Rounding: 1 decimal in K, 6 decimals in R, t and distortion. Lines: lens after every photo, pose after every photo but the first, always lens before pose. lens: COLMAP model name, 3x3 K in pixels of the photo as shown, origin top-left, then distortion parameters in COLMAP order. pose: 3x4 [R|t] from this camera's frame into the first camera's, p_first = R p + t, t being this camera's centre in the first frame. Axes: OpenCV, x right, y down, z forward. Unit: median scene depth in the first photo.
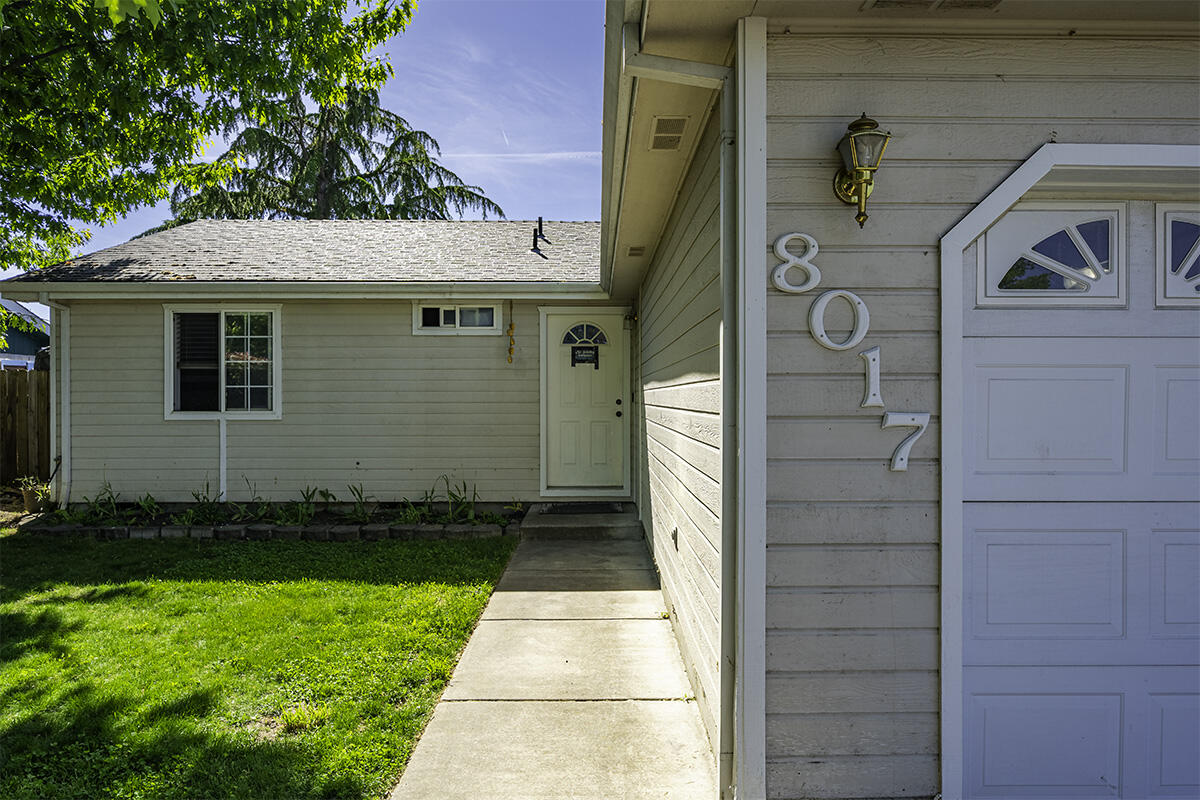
lens RADIAL K [[717.8, 0, 593.4], [0, 717.8, 395.7], [0, 0, 1]] dist [0.011407, -0.003996]
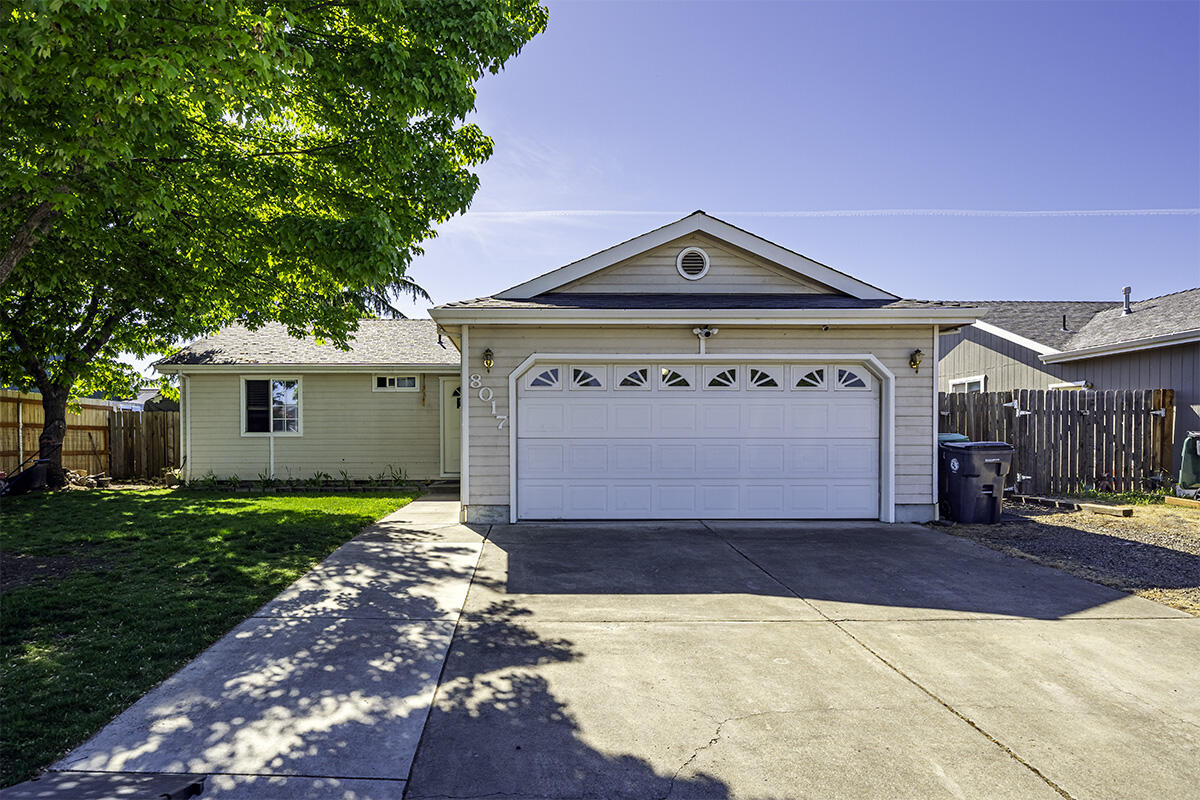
lens RADIAL K [[690.7, 0, 537.7], [0, 690.7, 452.7], [0, 0, 1]] dist [0.004436, -0.005790]
pose [[0.999840, -0.001924, 0.017780, 0.151374], [0.001635, 0.999867, 0.016254, 0.047191], [-0.017809, -0.016222, 0.999710, -0.826878]]
